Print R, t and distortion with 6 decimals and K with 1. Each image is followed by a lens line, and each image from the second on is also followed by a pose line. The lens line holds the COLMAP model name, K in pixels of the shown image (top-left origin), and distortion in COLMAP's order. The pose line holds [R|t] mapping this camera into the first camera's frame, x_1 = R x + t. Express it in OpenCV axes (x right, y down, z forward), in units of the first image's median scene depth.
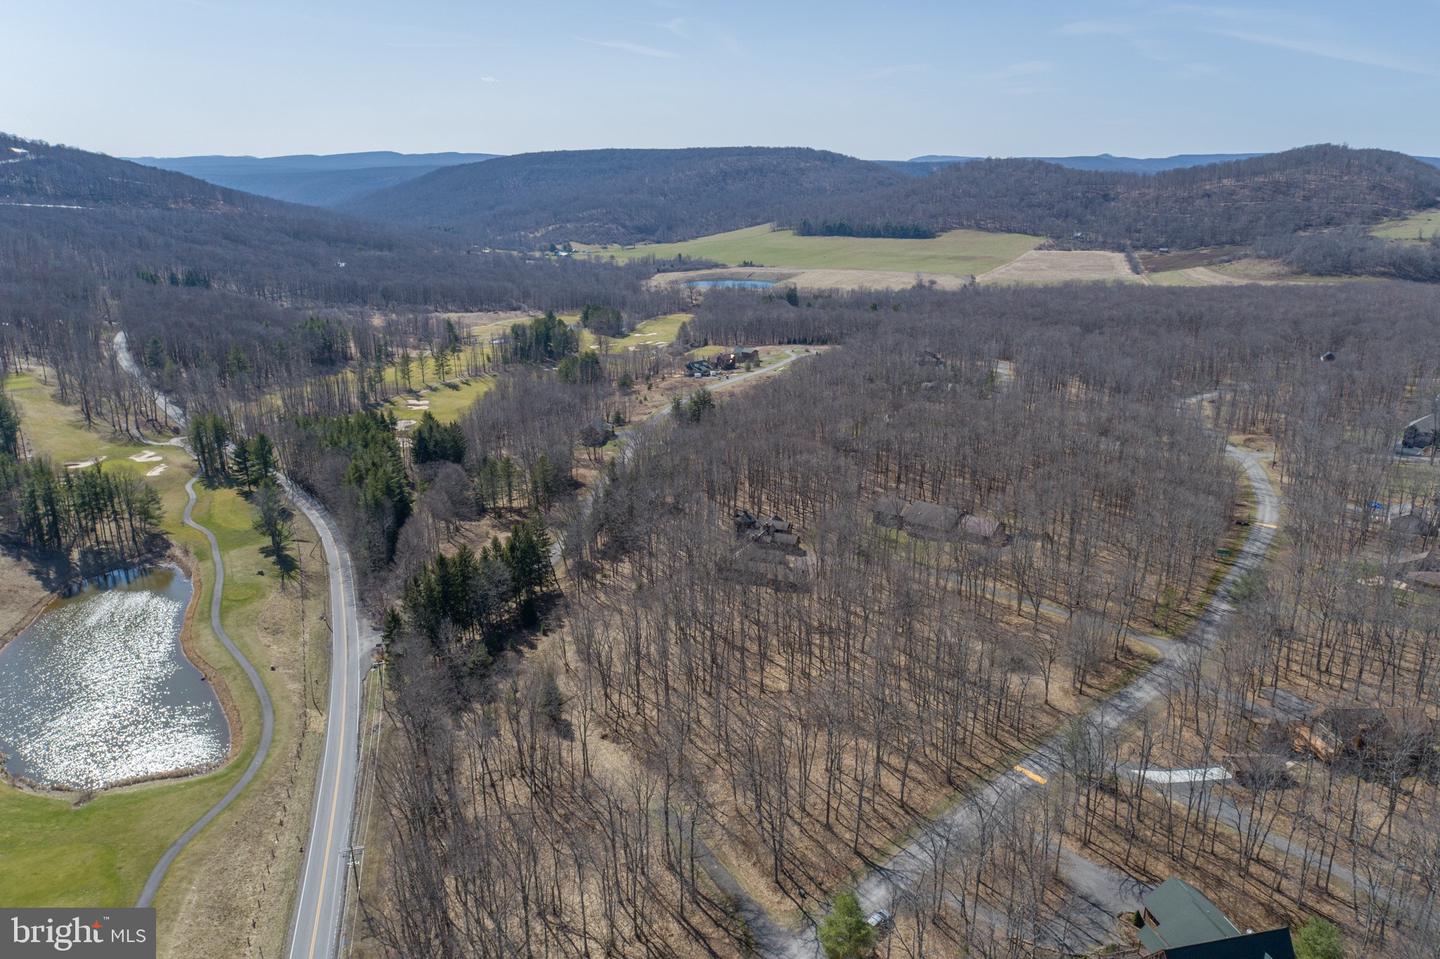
lens RADIAL K [[978.2, 0, 720.5], [0, 978.2, 475.8], [0, 0, 1]] dist [-0.002264, 0.010156]
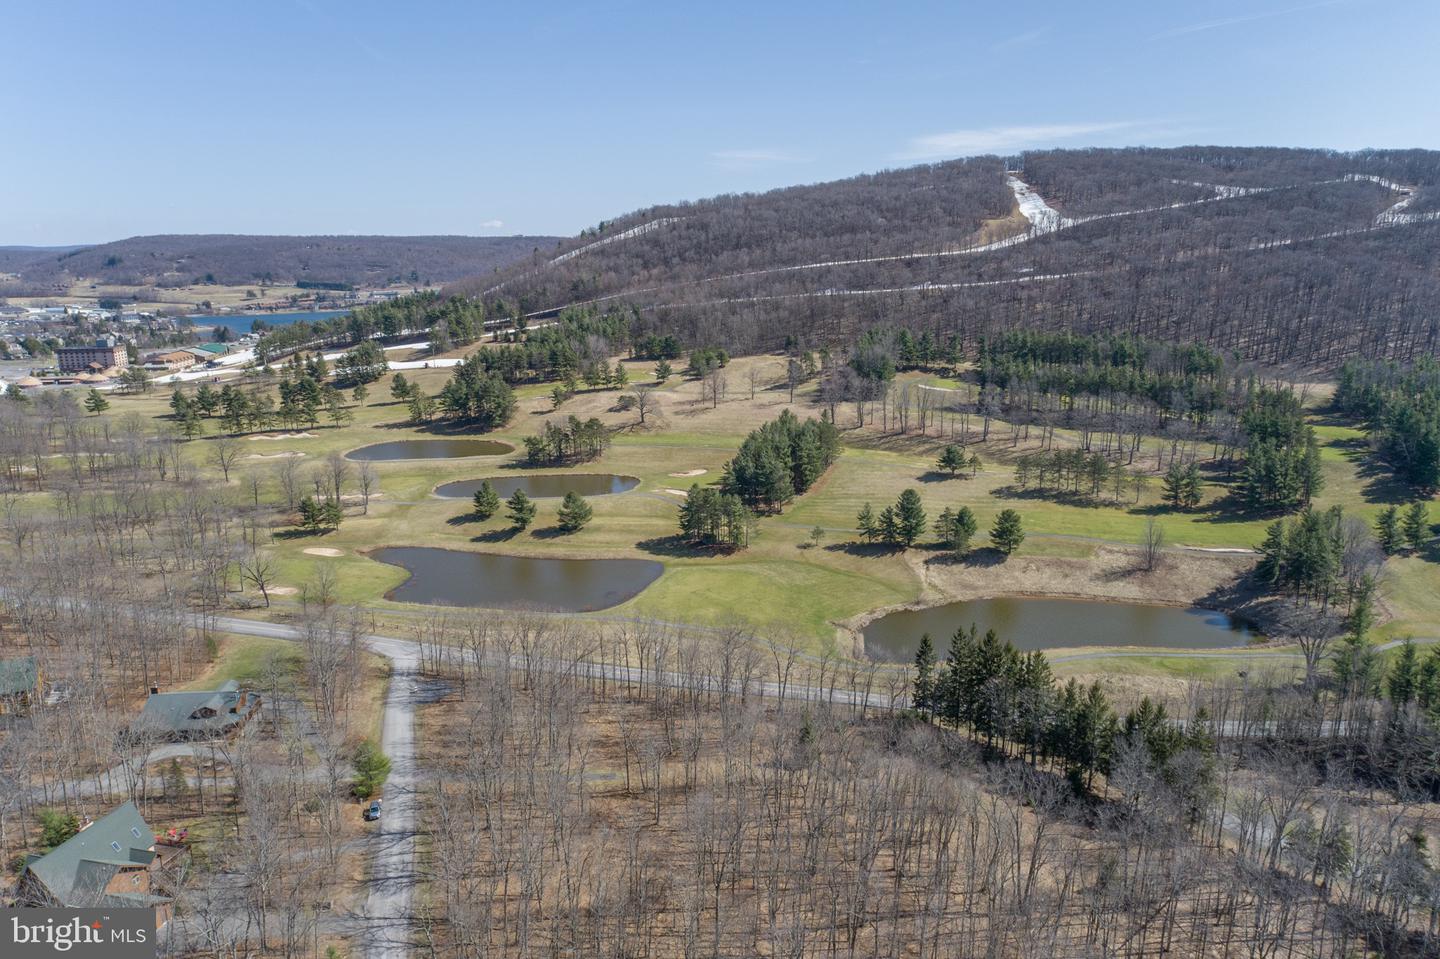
lens RADIAL K [[978.2, 0, 711.9], [0, 978.2, 485.1], [0, 0, 1]] dist [-0.002264, 0.010156]
pose [[-0.455306, 0.208797, -0.865506, 0.377648], [-0.266262, 0.895691, 0.356148, -0.189564], [0.849589, 0.392608, -0.352219, 0.650267]]
